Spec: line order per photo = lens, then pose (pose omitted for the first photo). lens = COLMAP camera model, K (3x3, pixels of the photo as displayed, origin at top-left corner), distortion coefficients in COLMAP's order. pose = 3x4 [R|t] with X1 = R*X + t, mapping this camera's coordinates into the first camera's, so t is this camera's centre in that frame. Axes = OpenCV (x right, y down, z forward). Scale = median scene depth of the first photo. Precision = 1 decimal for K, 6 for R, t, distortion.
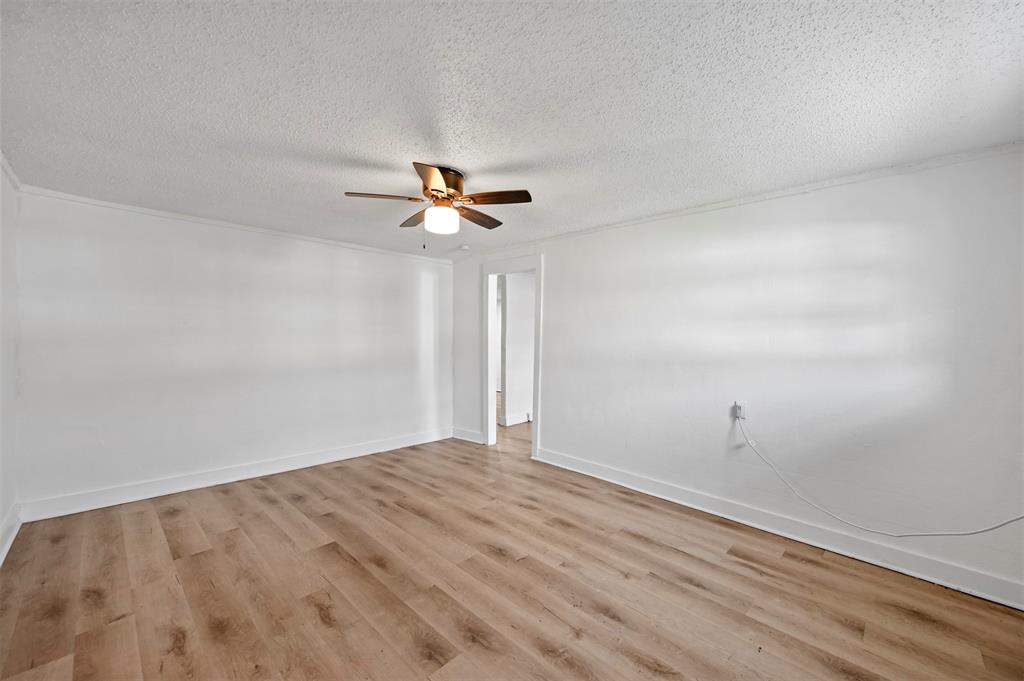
lens RADIAL K [[404.9, 0, 511.9], [0, 404.9, 336.6], [0, 0, 1]] dist [-0.002060, -0.000294]
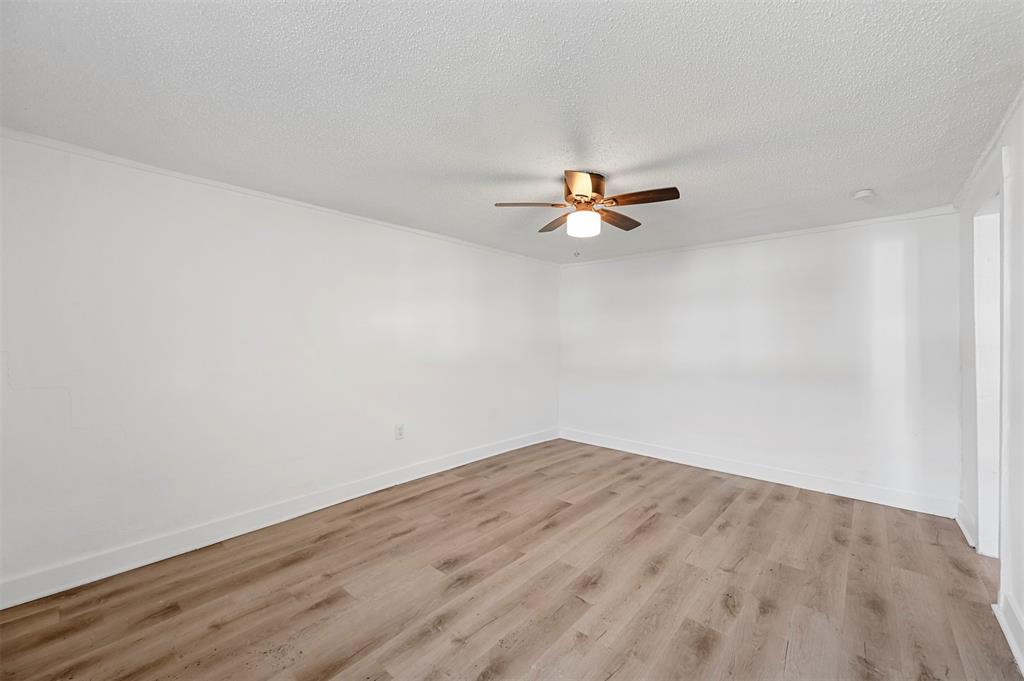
lens RADIAL K [[404.9, 0, 511.9], [0, 404.9, 344.4], [0, 0, 1]] dist [-0.002060, -0.000294]
pose [[0.044413, -0.000707, -0.999013, 0.688604], [0.002642, 0.999996, -0.000591, 0.012646], [0.999010, -0.002614, 0.044415, 0.653712]]
